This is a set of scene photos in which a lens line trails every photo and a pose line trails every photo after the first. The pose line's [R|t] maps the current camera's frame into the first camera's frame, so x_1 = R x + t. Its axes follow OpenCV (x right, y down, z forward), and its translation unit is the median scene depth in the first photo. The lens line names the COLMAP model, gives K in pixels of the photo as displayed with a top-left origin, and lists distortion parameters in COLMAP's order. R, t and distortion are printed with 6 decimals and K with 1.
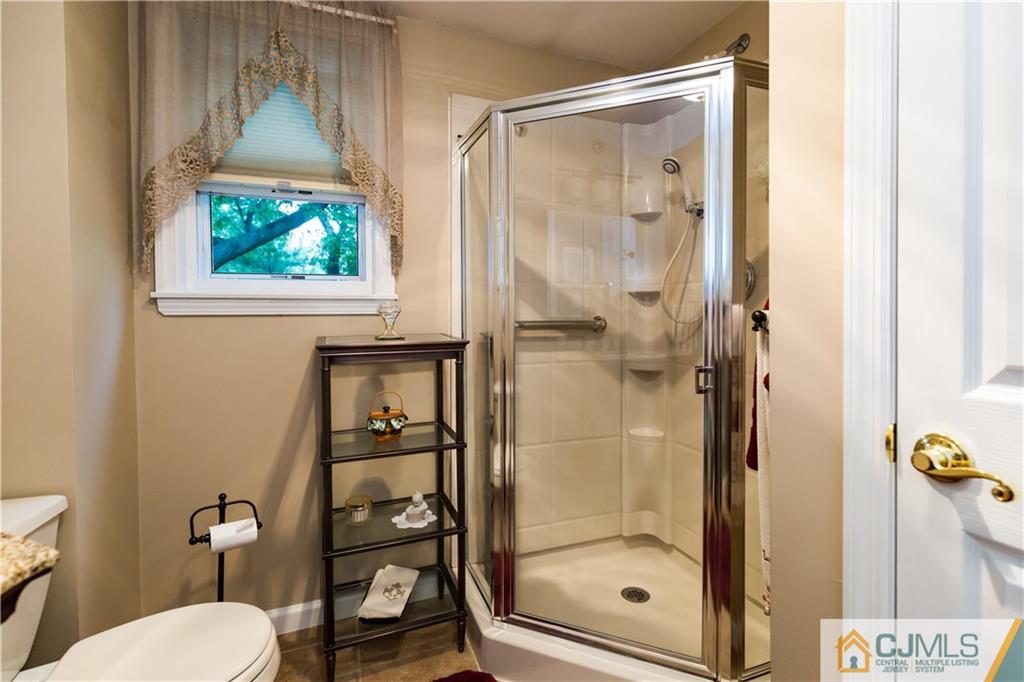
lens RADIAL K [[478.5, 0, 503.7], [0, 478.5, 317.9], [0, 0, 1]] dist [0.000165, -0.000122]
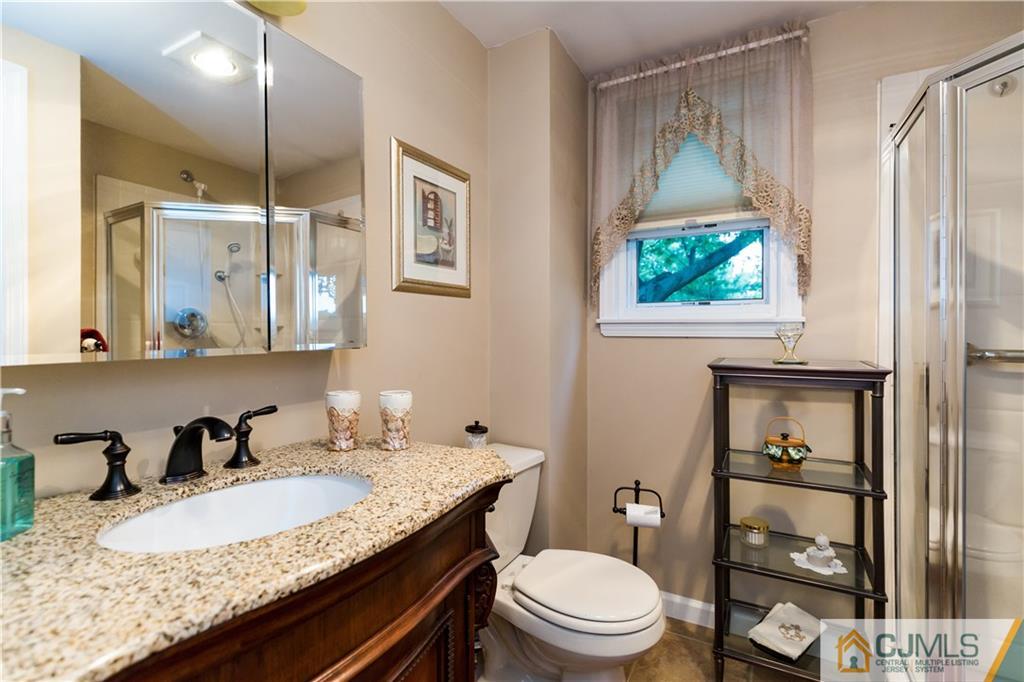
lens RADIAL K [[478.5, 0, 514.9], [0, 478.5, 336.5], [0, 0, 1]] dist [0.000165, -0.000122]
pose [[0.622685, 0.008916, -0.782422, 0.166115], [-0.023148, 0.999707, -0.007030, 0.009870], [0.782131, 0.022488, 0.622709, -0.027472]]
